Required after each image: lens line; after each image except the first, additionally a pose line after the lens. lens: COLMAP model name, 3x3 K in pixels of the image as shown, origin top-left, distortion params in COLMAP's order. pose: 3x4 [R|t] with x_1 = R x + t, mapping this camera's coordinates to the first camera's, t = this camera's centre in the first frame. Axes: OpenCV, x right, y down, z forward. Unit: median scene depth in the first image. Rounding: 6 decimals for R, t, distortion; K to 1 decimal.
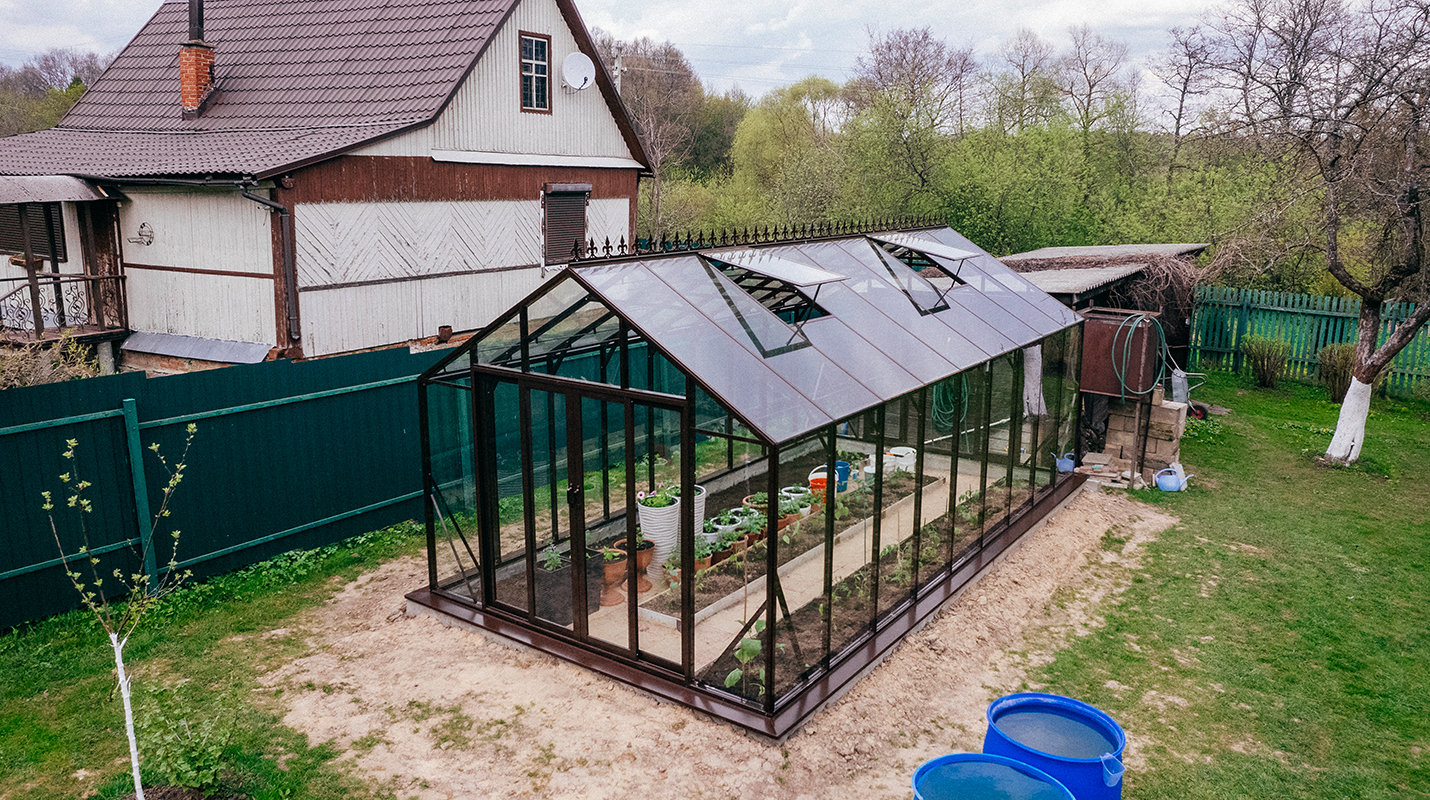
lens RADIAL K [[1044.7, 0, 743.6], [0, 1044.7, 387.9], [0, 0, 1]] dist [-0.052800, 0.014351]
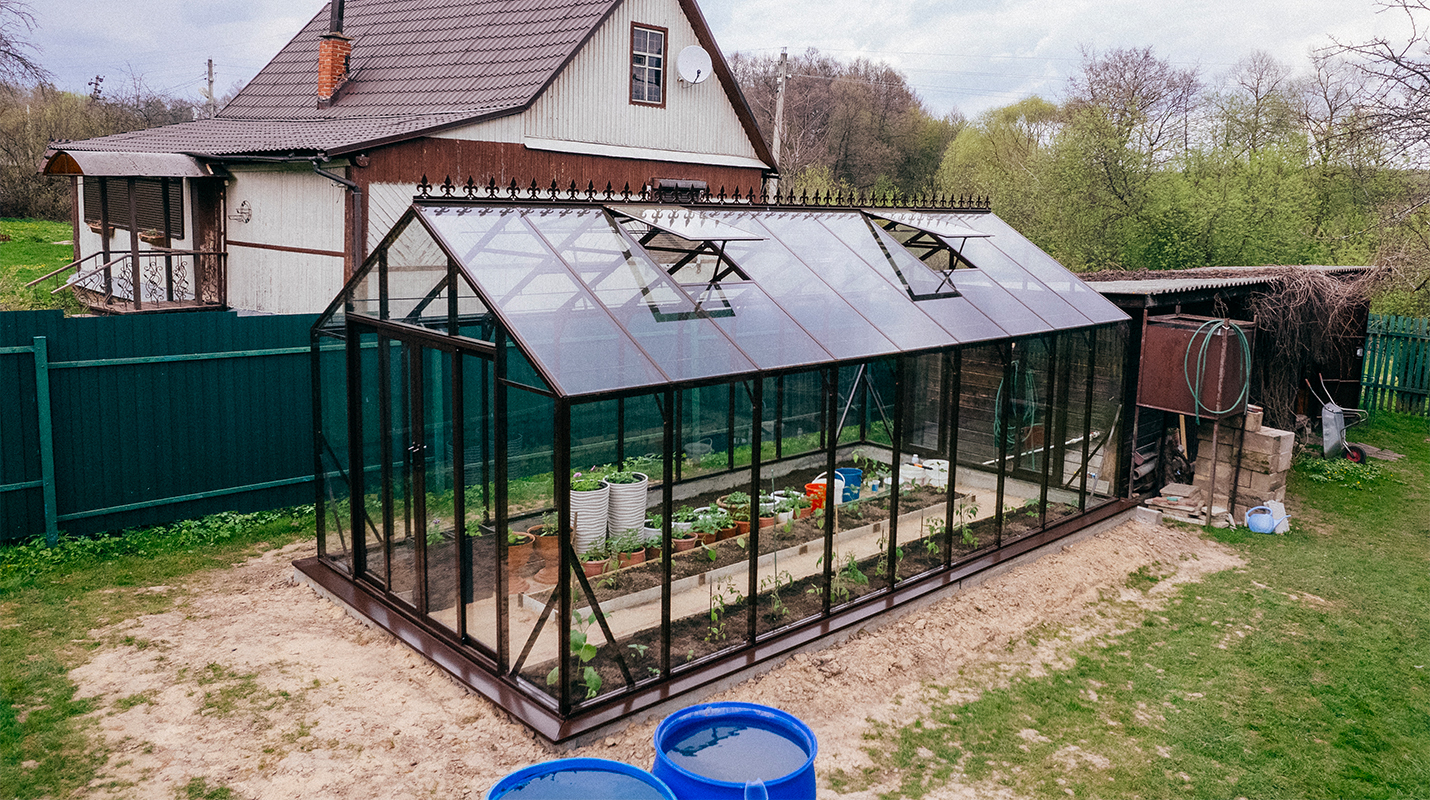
lens RADIAL K [[1092.7, 0, 808.9], [0, 1092.7, 336.1], [0, 0, 1]] dist [-0.072806, 0.066220]
pose [[0.986814, 0.044779, -0.155544, 0.215391], [-0.057377, 0.995342, -0.077471, 0.035677], [0.151350, 0.085374, 0.984786, 0.074978]]
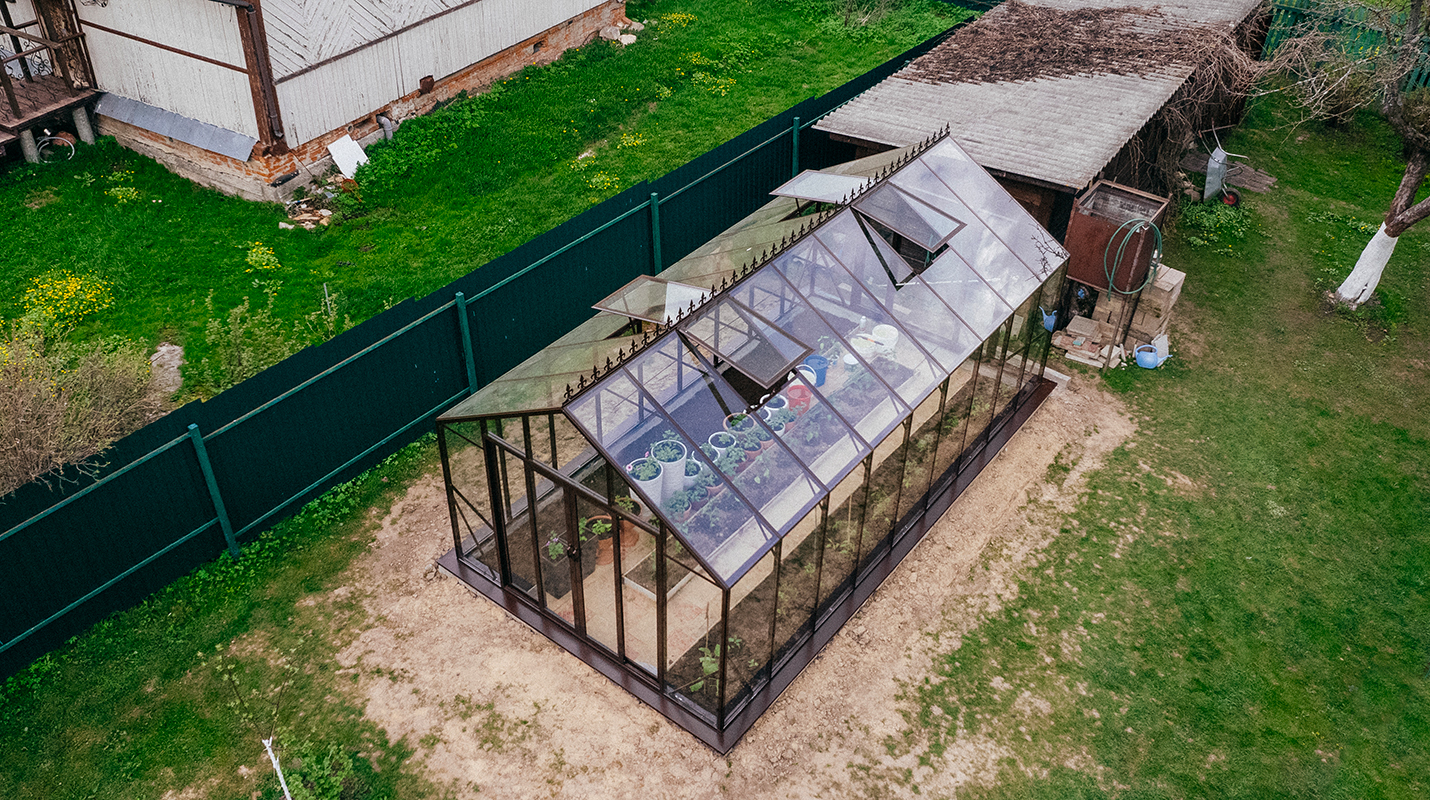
lens RADIAL K [[1210.3, 0, 693.7], [0, 1210.3, 425.3], [0, 0, 1]] dist [-0.048326, -0.002735]
pose [[0.997823, 0.043724, -0.049361, 0.031097], [-0.016666, 0.891470, 0.452774, -0.464245], [0.063801, -0.450966, 0.890258, -0.139553]]
